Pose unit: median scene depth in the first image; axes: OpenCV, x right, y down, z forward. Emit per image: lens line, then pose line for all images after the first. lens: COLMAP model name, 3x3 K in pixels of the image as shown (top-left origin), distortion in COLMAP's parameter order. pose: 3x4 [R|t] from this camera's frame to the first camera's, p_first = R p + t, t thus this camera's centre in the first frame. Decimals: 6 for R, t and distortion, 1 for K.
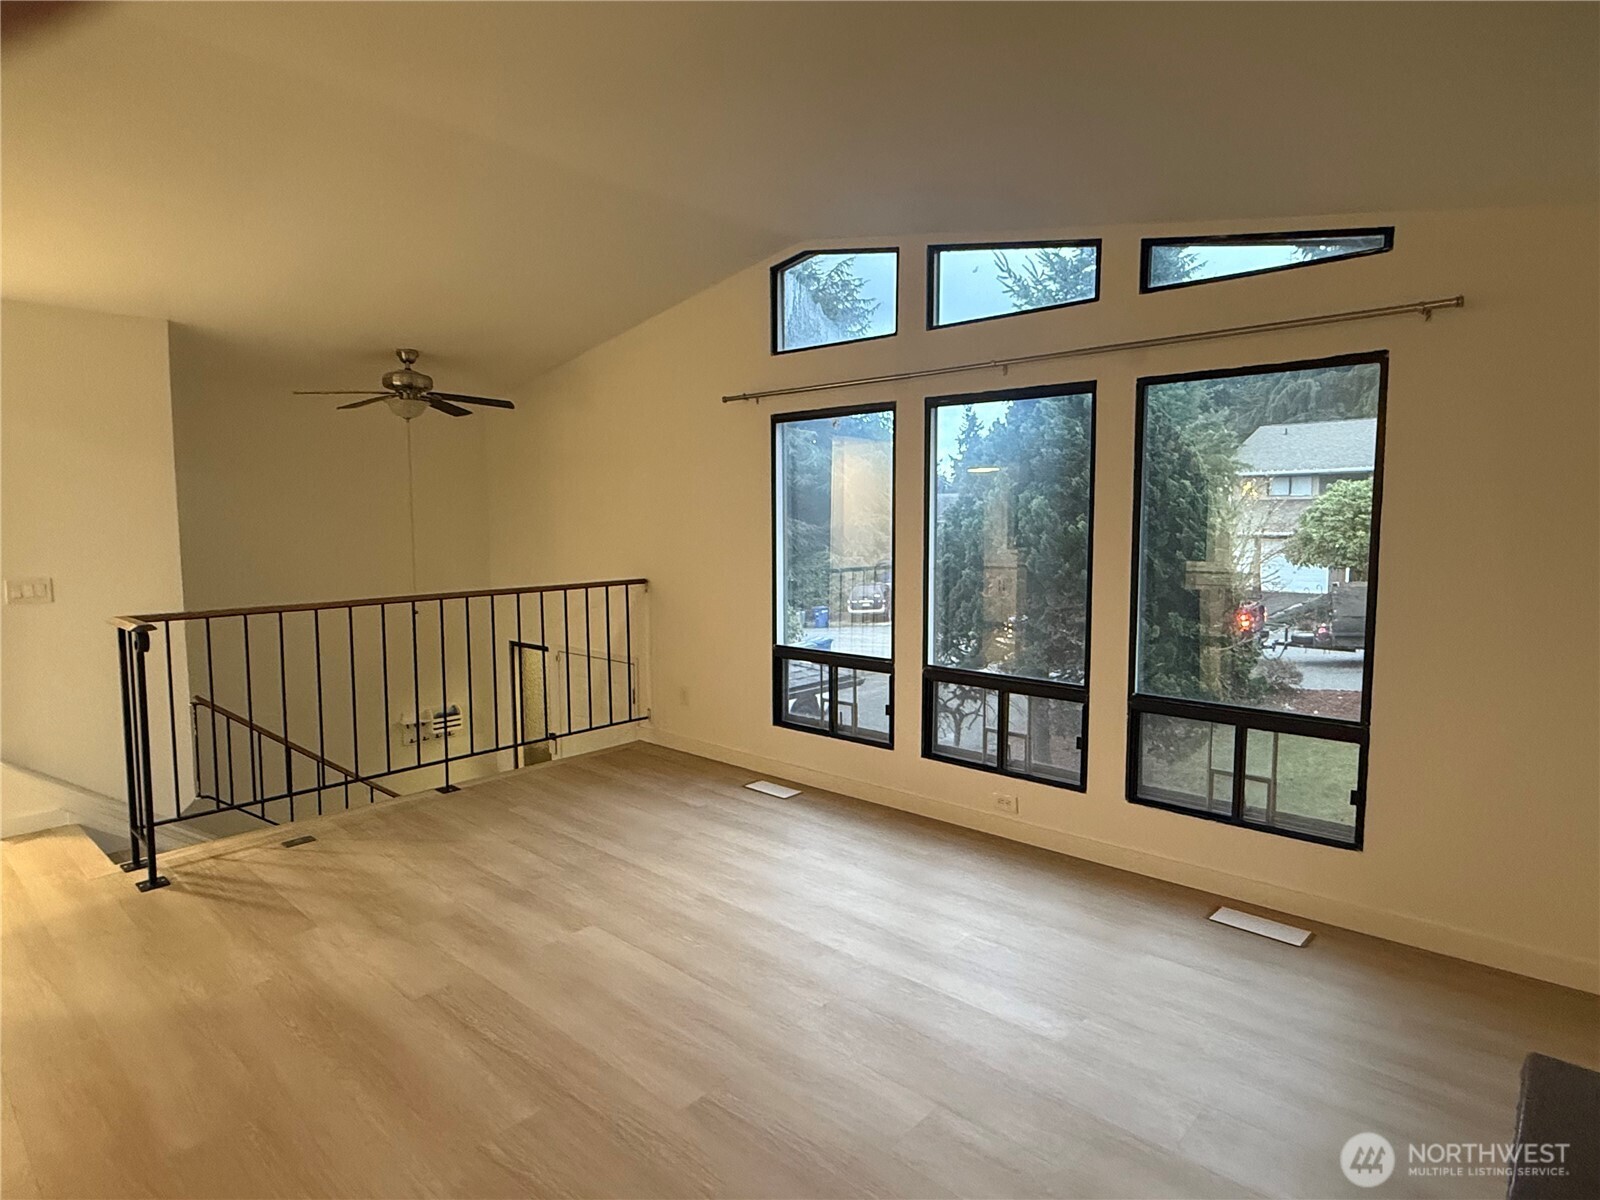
lens RADIAL K [[887.4, 0, 802.8], [0, 887.4, 590.3], [0, 0, 1]] dist [-0.000282, -0.000055]
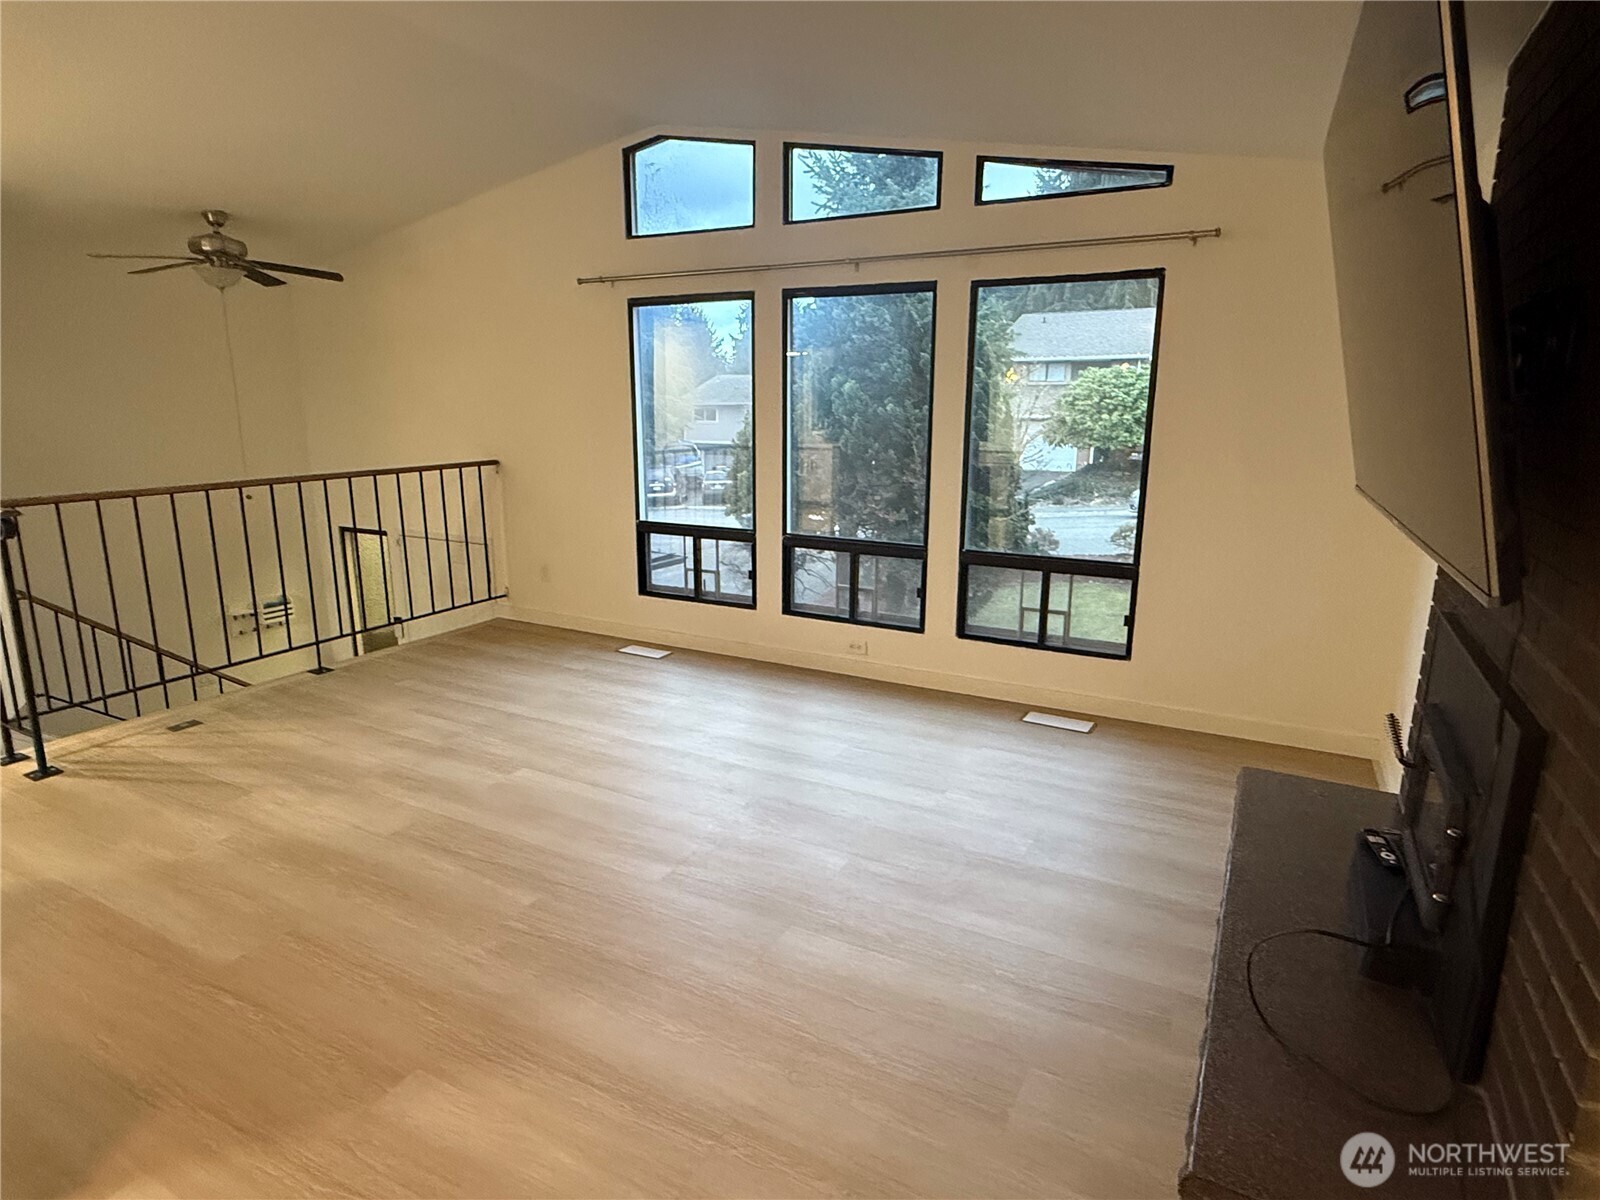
lens RADIAL K [[887.4, 0, 802.8], [0, 887.4, 590.3], [0, 0, 1]] dist [-0.000282, -0.000055]
pose [[0.971186, -0.043866, 0.234252, -0.103409], [0.013059, 0.991233, 0.131475, 0.007512], [-0.237965, -0.124628, 0.963245, -0.099425]]
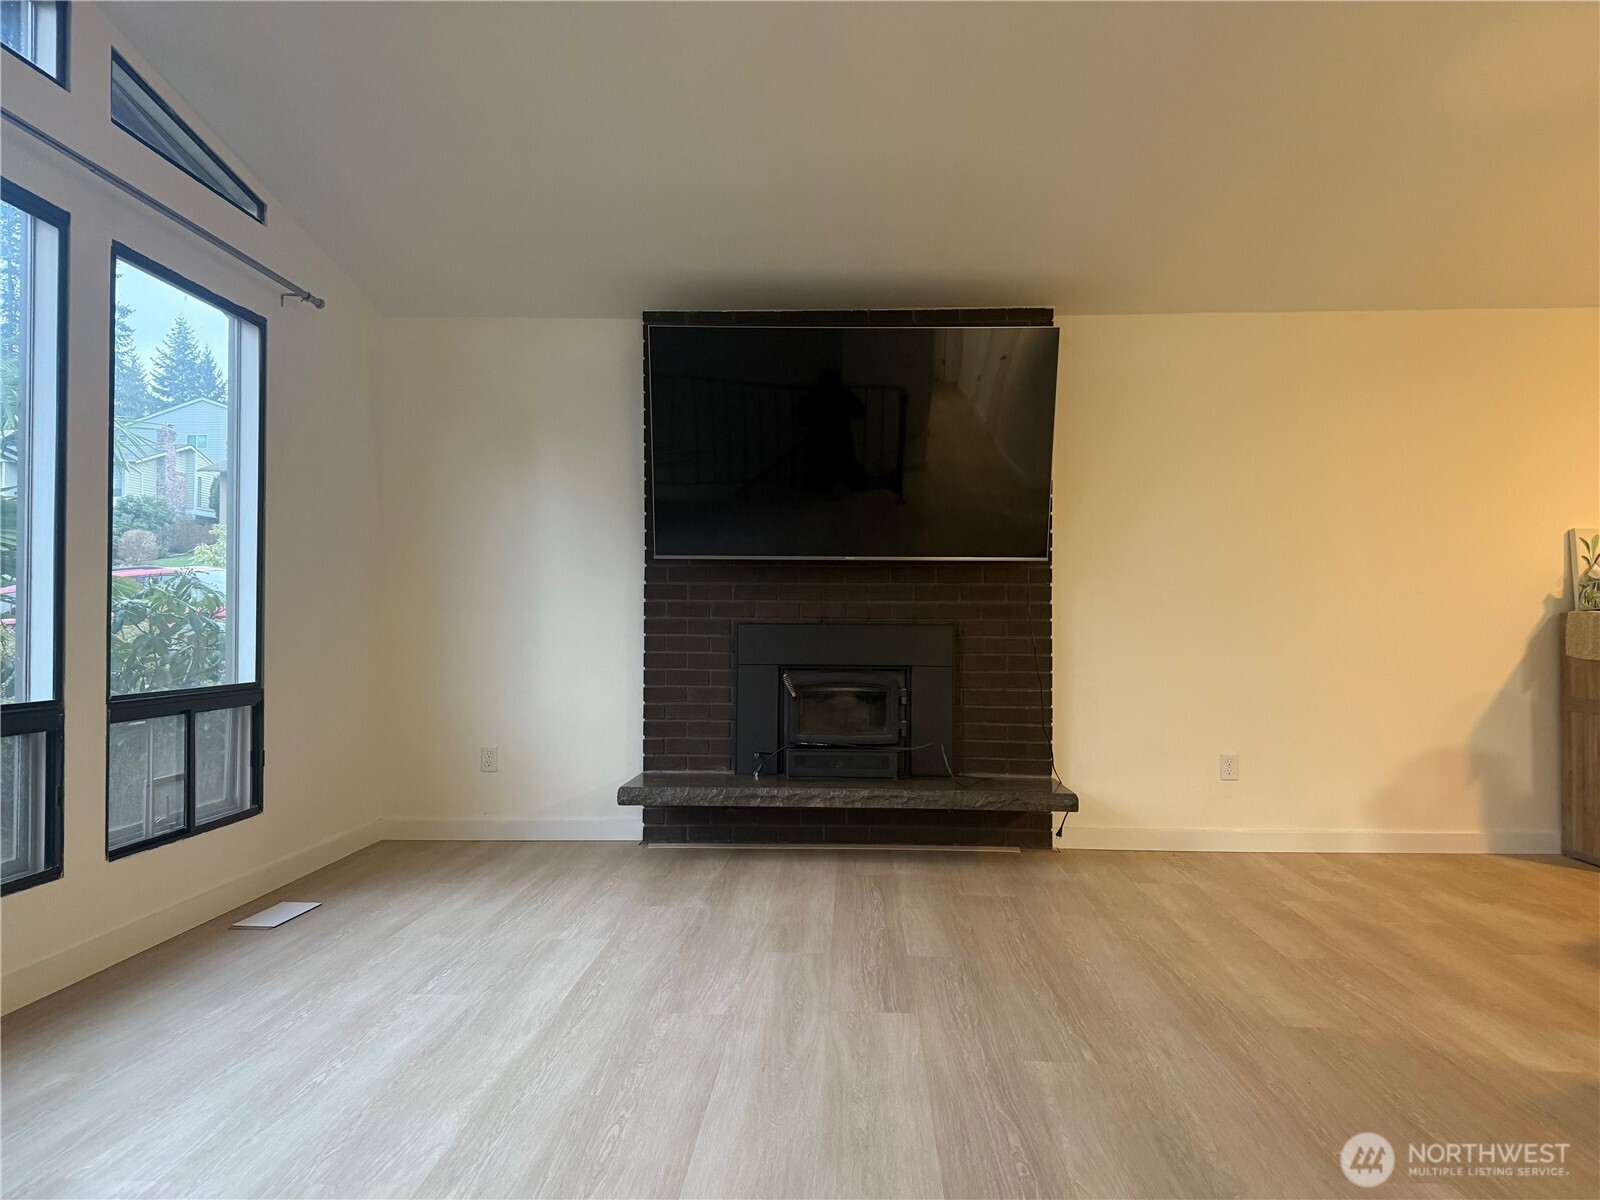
lens RADIAL K [[1109.5, 0, 798.1], [0, 1109.5, 604.0], [0, 0, 1]] dist [0.177255, -0.319539]
pose [[-0.635875, 0.011279, 0.771710, -0.508053], [0.058241, 0.997743, 0.033407, 0.037227], [-0.769591, 0.066188, -0.635097, 0.916655]]
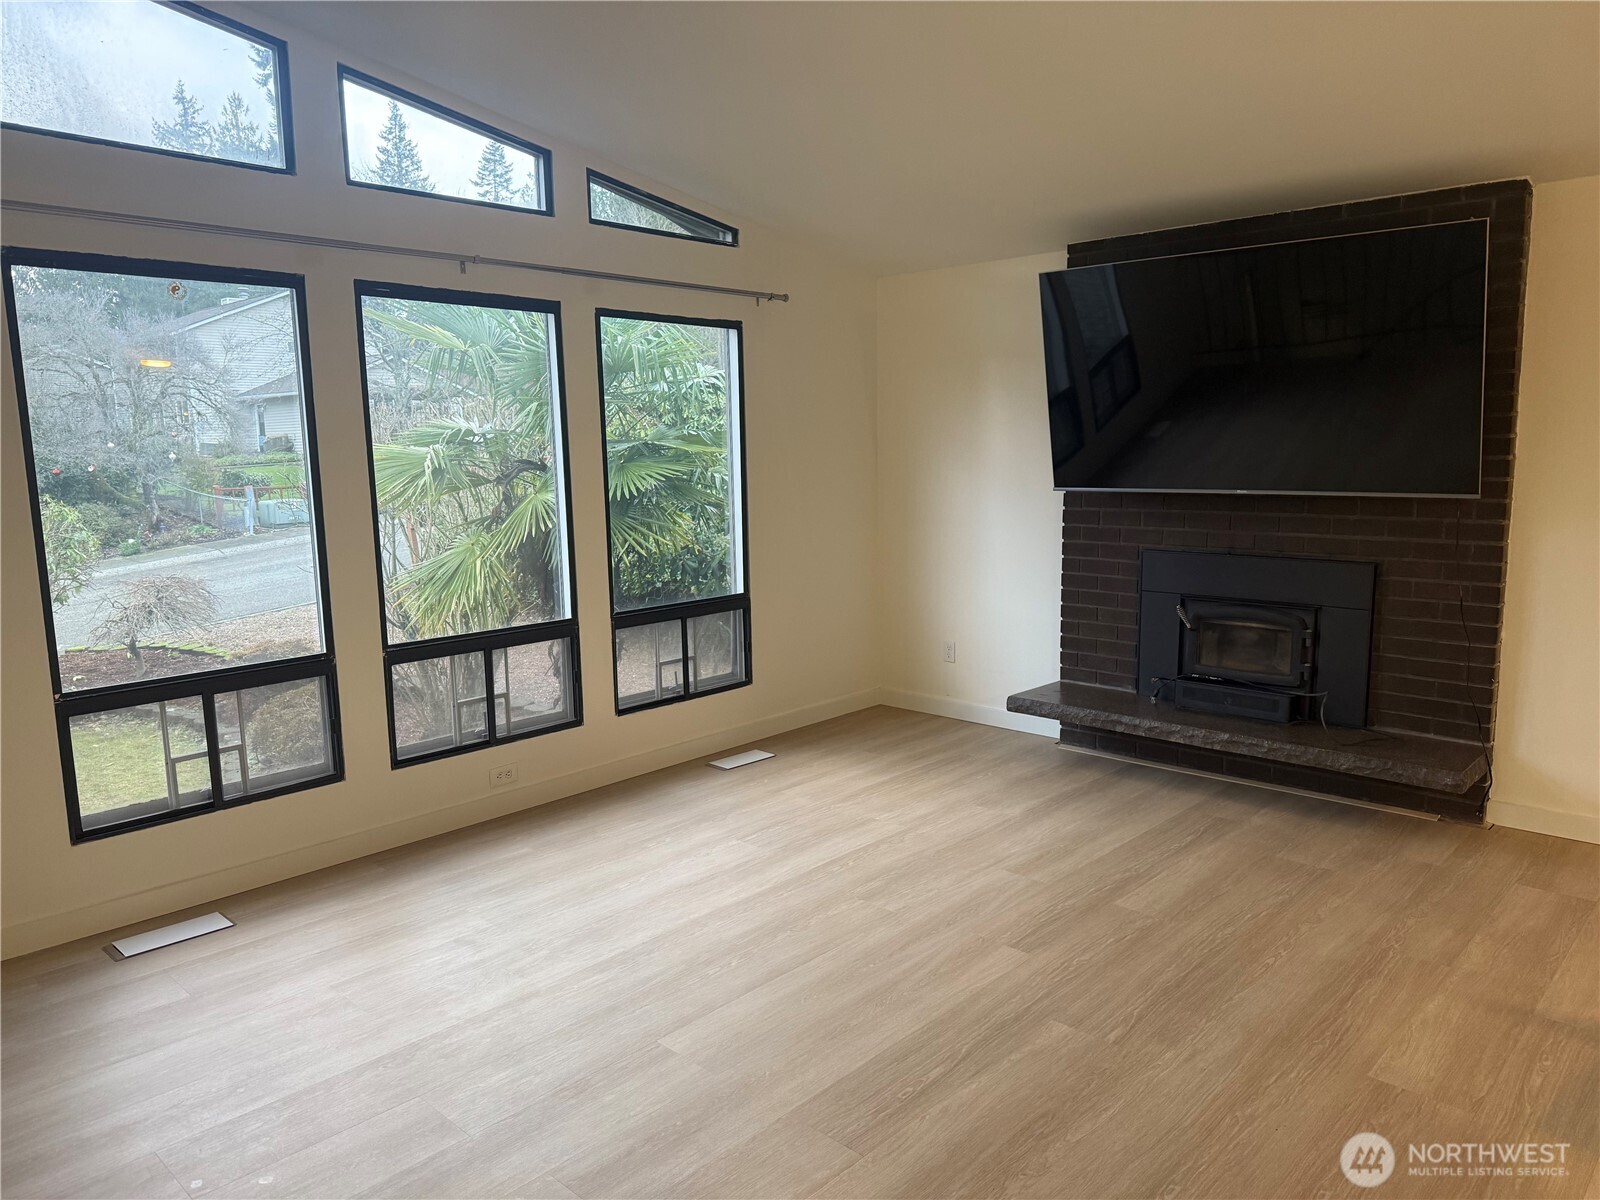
lens RADIAL K [[1098.8, 0, 793.5], [0, 1098.8, 609.6], [0, 0, 1]] dist [0.141601, -0.235652]
pose [[0.025150, -0.149264, 0.988477, -0.737453], [0.098821, 0.984318, 0.146122, -0.047281], [-0.994787, 0.094007, 0.039506, 0.589041]]
